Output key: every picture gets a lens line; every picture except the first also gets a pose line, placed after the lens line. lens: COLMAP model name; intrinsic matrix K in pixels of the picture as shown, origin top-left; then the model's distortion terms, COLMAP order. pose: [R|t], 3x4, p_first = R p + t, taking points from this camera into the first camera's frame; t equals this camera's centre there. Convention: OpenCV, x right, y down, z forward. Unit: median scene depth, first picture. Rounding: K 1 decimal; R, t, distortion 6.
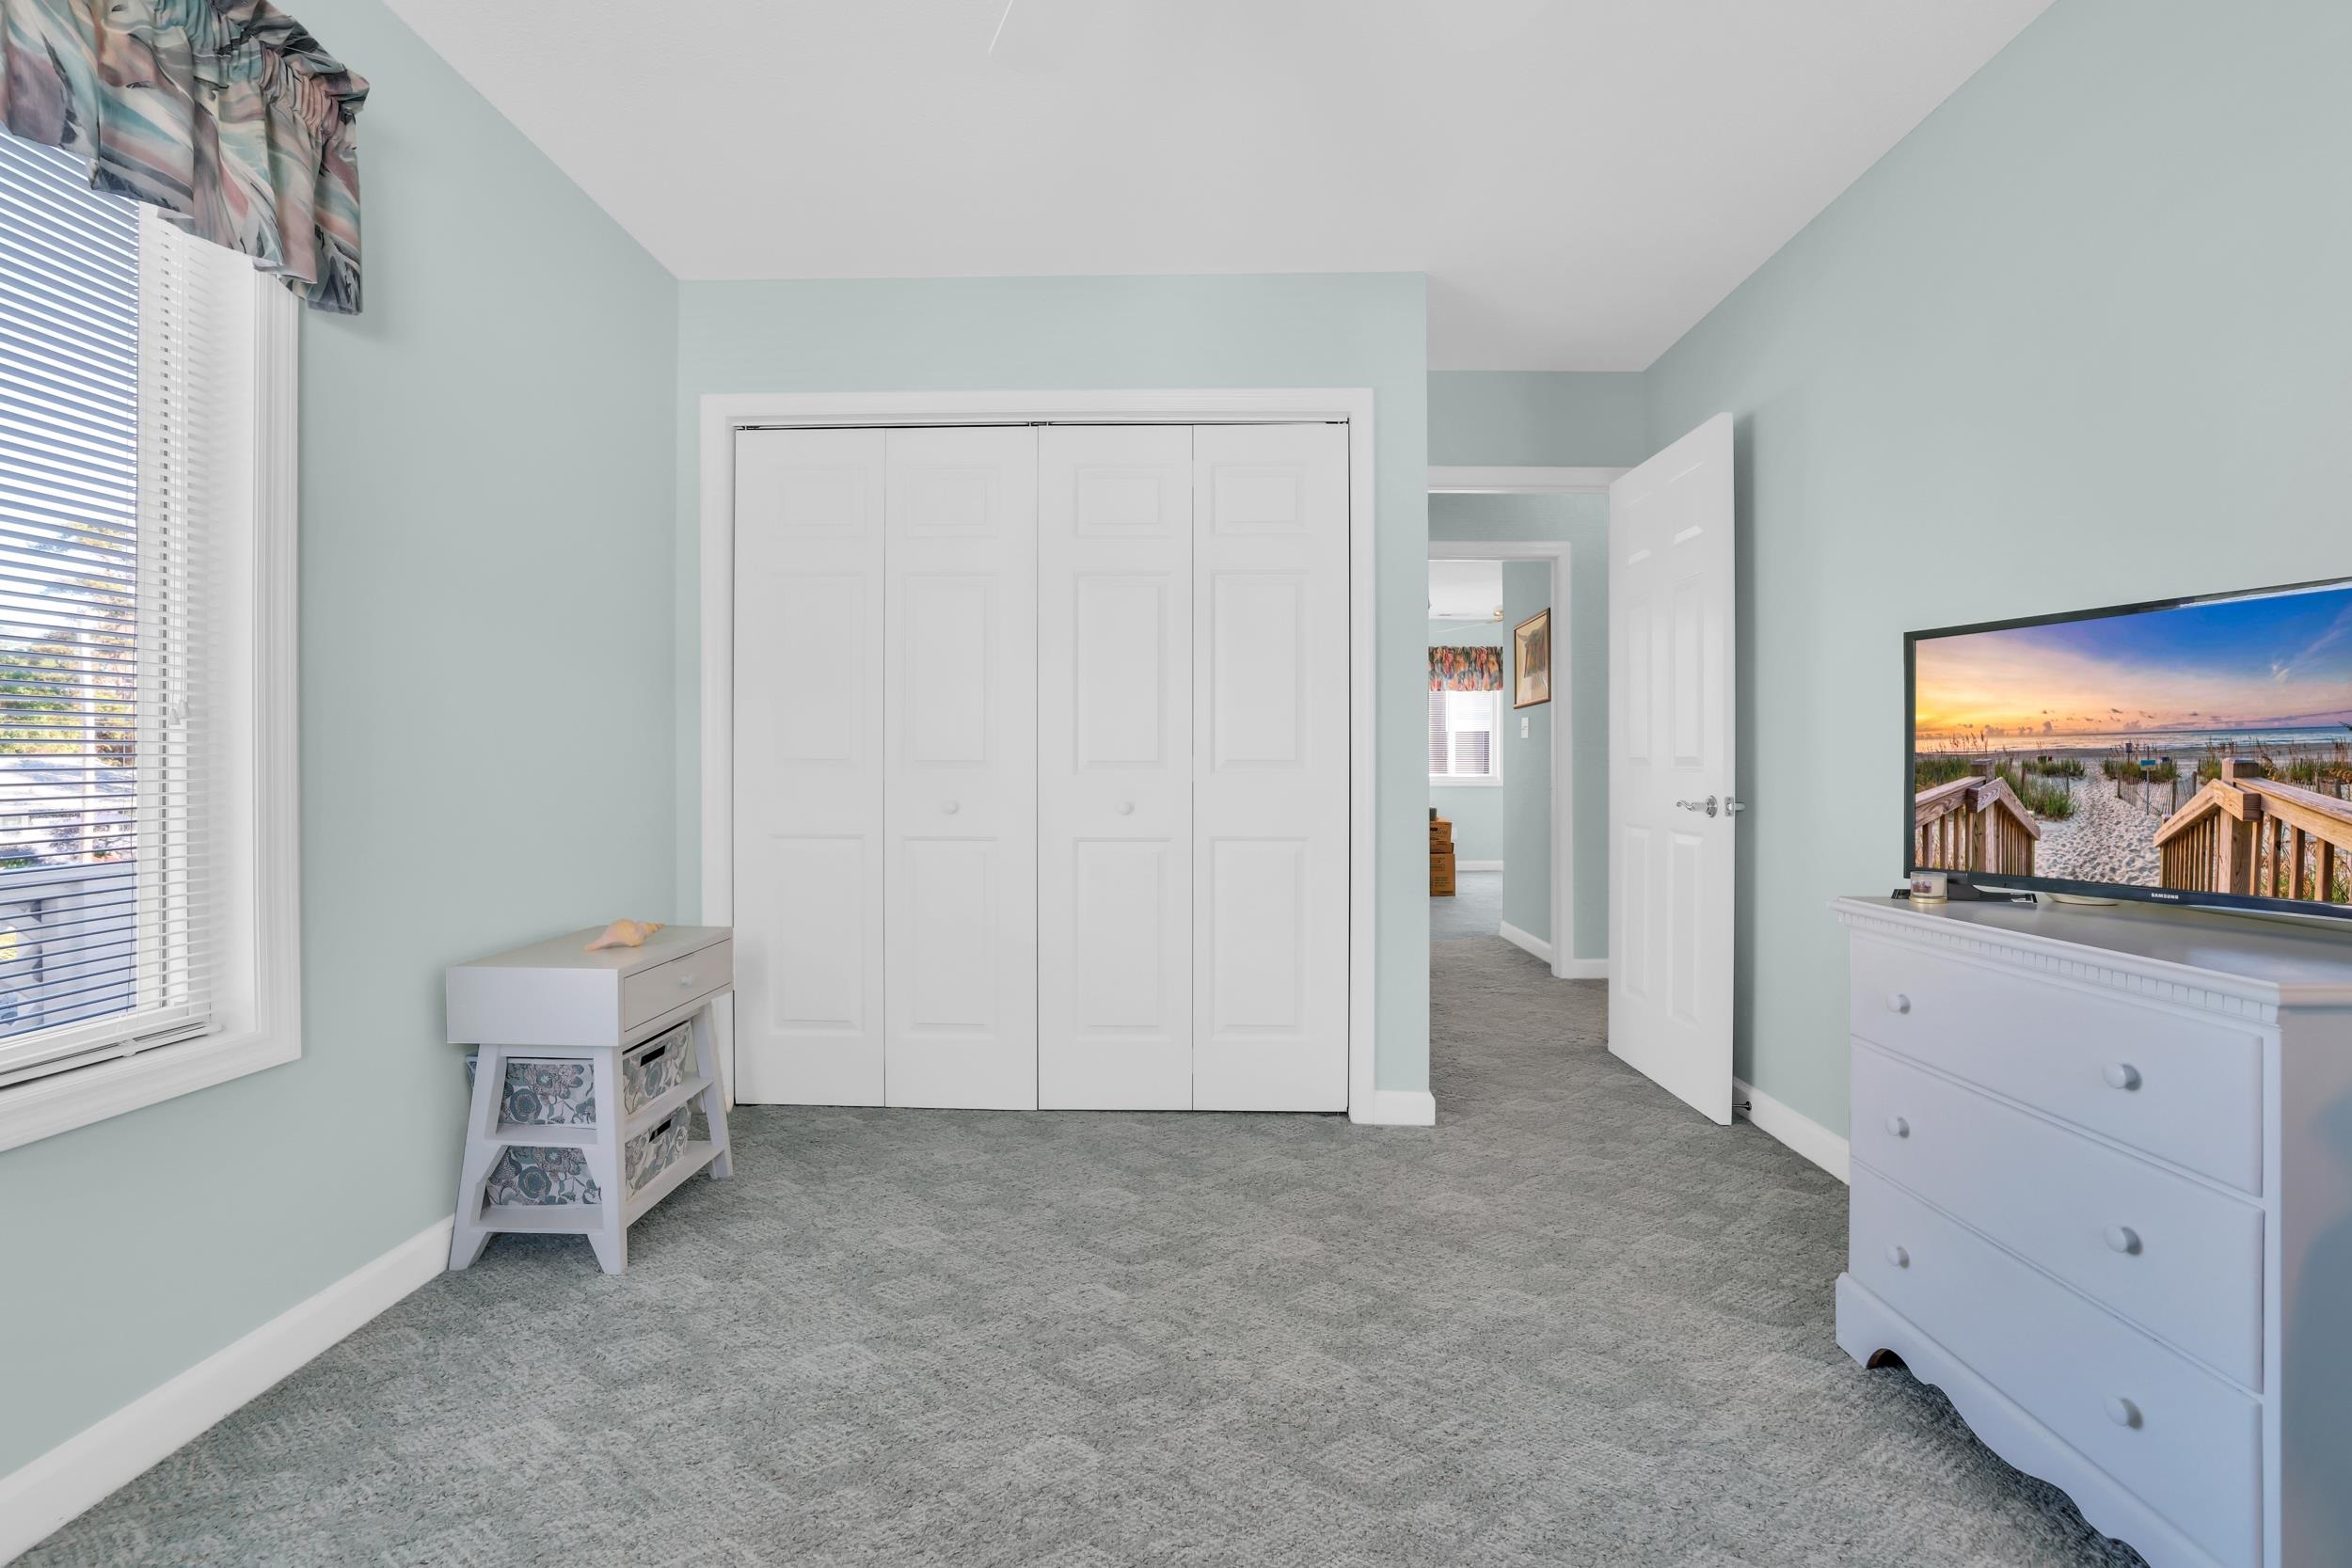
lens RADIAL K [[1013.2, 0, 1190.3], [0, 1013.2, 769.3], [0, 0, 1]] dist [-0.053239, 0.022866]
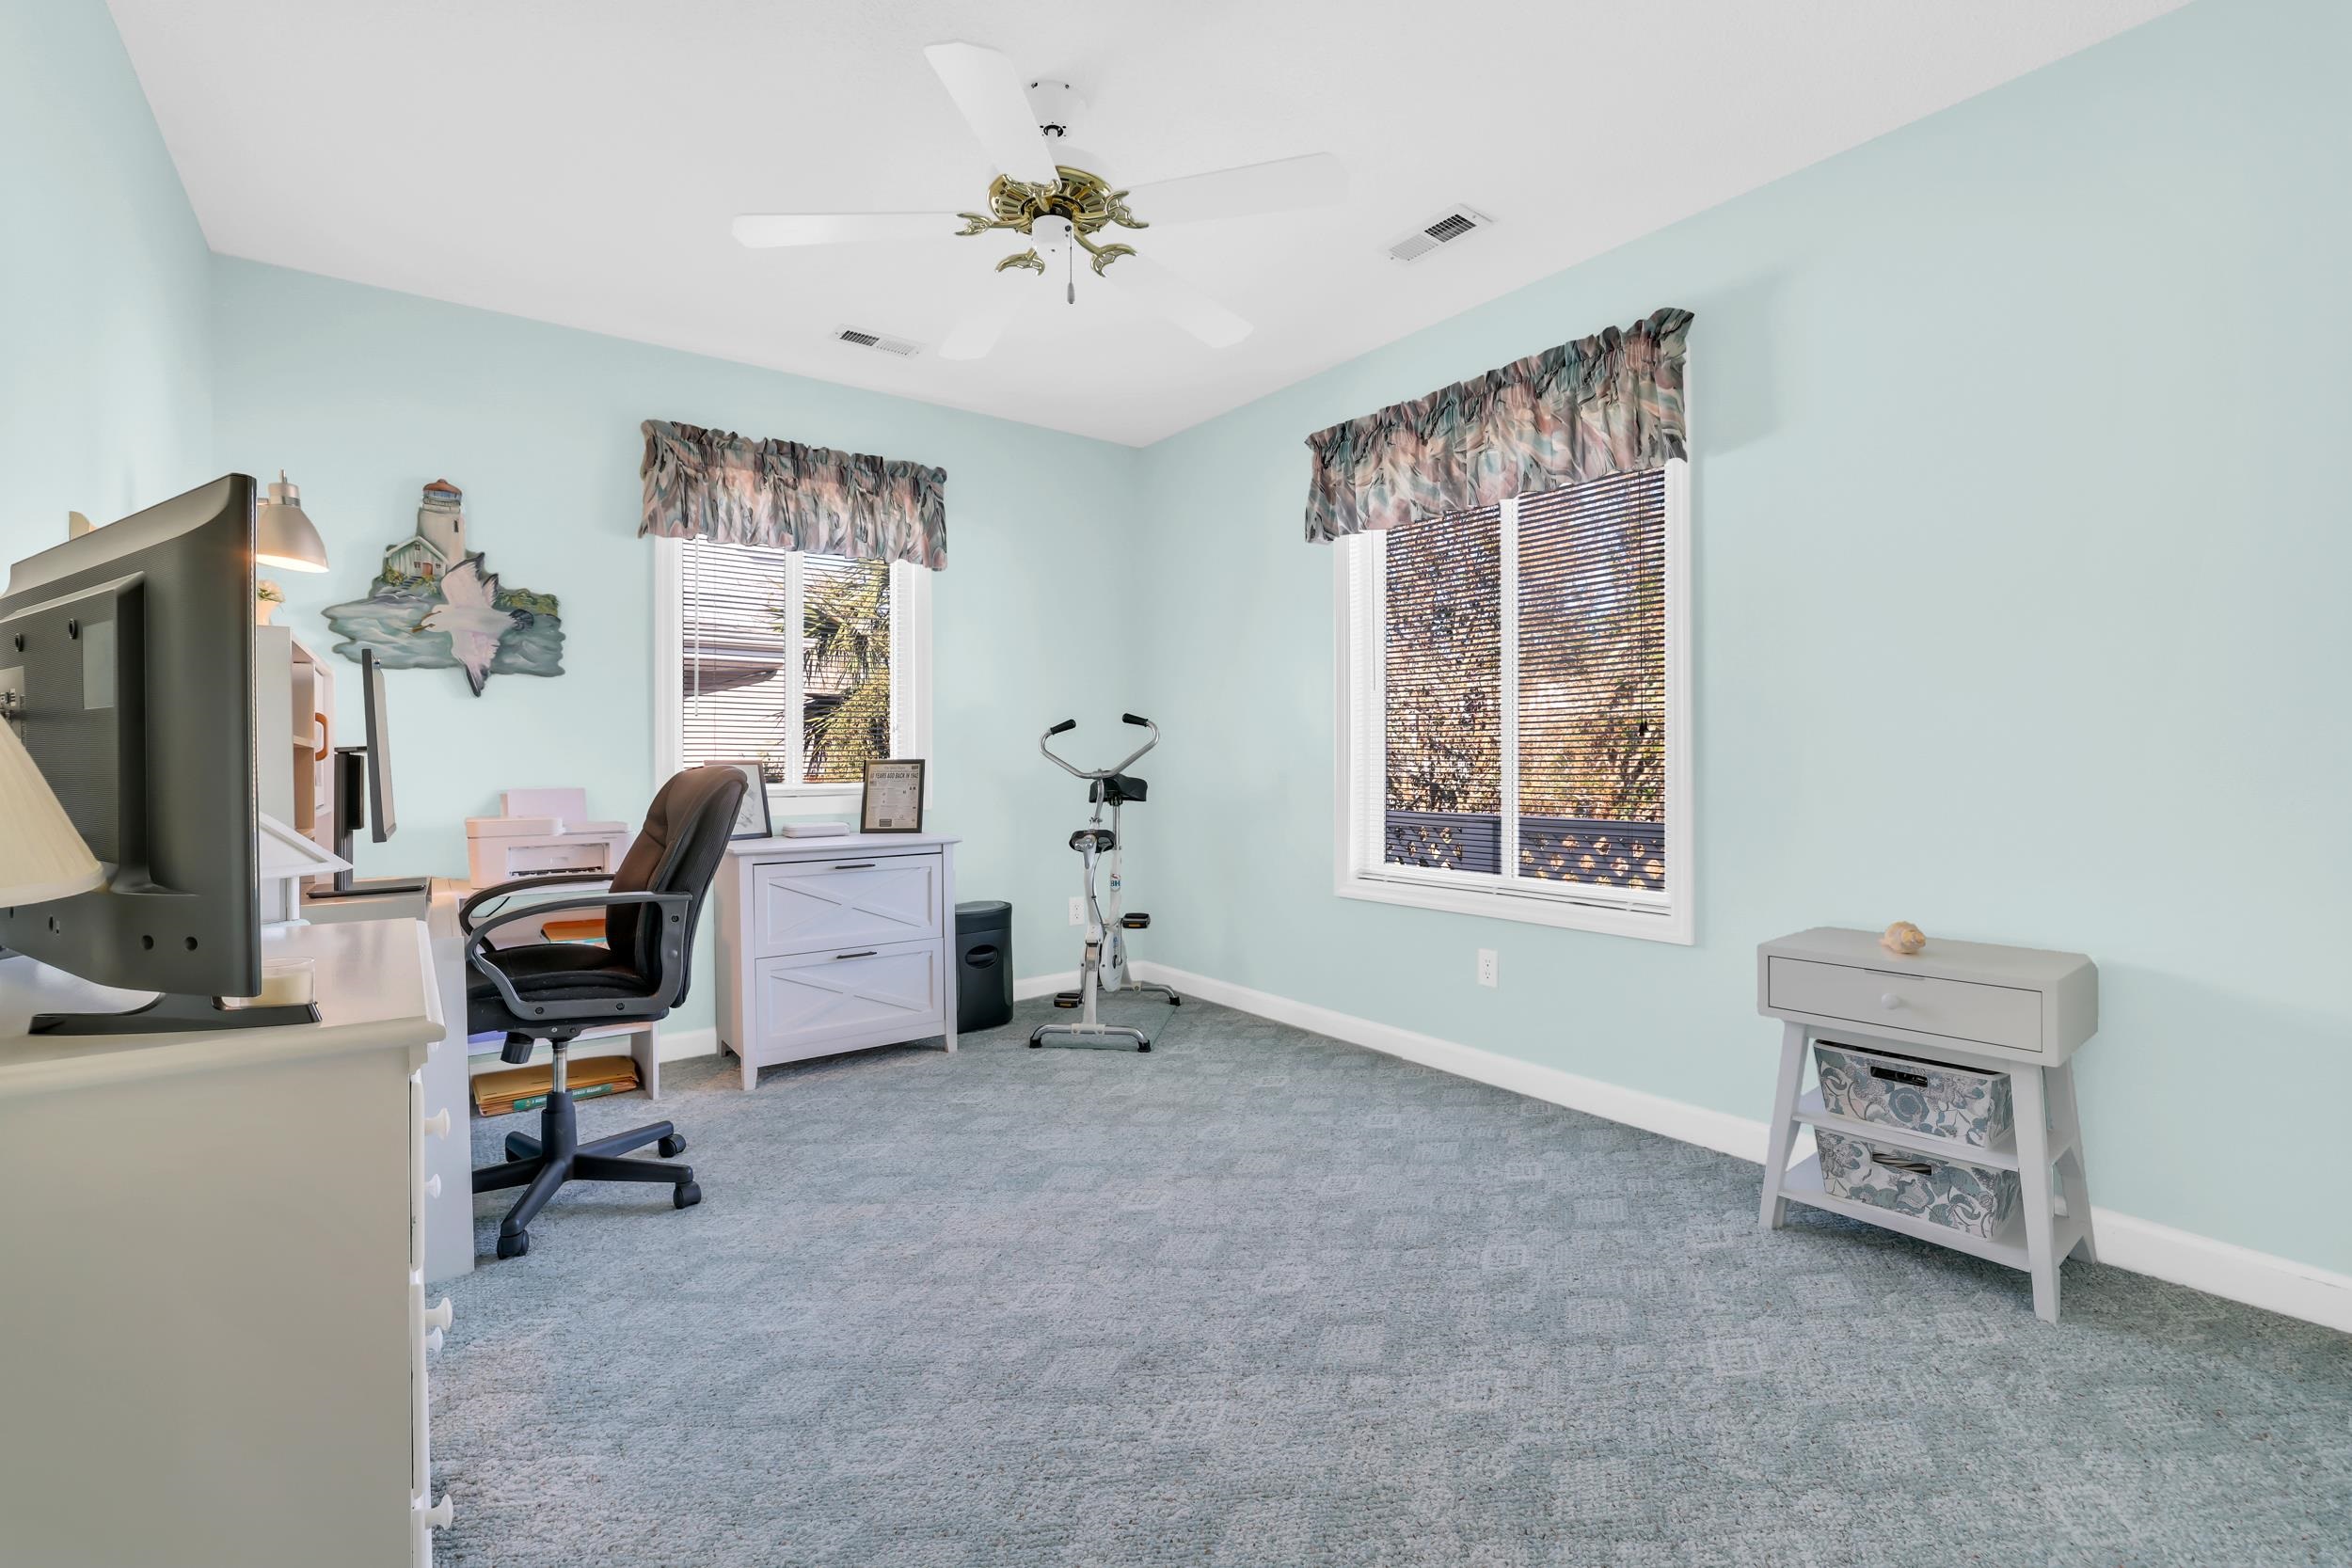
lens RADIAL K [[1013.2, 0, 1190.3], [0, 1013.2, 769.3], [0, 0, 1]] dist [-0.053239, 0.022866]
pose [[-0.784594, 0.006465, -0.619976, 0.614461], [0.004893, 0.999979, 0.004235, 0.000576], [0.619990, 0.000289, -0.784609, 1.536539]]
